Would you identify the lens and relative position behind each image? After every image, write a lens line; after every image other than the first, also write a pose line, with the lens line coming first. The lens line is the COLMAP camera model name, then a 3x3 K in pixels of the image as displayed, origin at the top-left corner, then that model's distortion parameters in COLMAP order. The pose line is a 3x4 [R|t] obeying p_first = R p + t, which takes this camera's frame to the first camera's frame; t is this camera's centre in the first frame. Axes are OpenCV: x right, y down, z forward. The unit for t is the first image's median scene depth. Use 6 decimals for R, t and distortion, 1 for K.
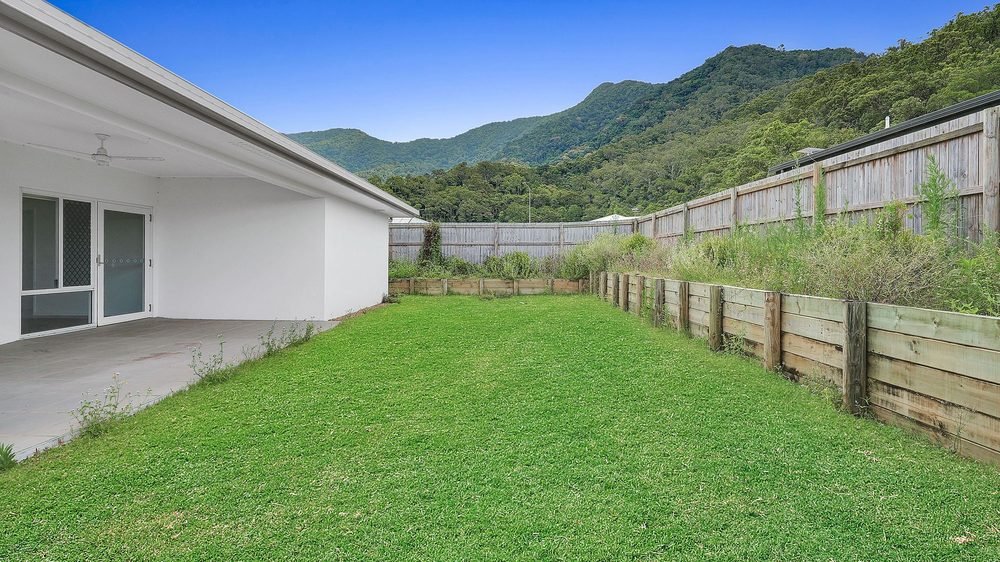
lens RADIAL K [[462.8, 0, 499.8], [0, 462.8, 260.3], [0, 0, 1]] dist [0.000117, 0.000432]
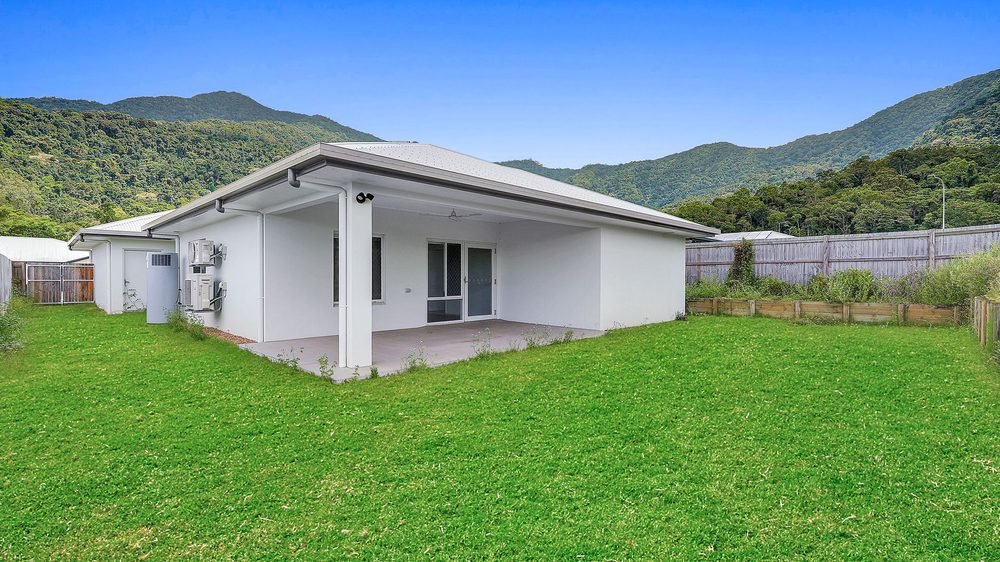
lens RADIAL K [[463.4, 0, 500.0], [0, 463.4, 281.0], [0, 0, 1]] dist [-0.002007, -0.000414]
pose [[0.717977, 0.001629, -0.696065, 0.164977], [0.000318, 0.999996, 0.002669, -0.000580], [0.696067, -0.002138, 0.717974, -0.026677]]
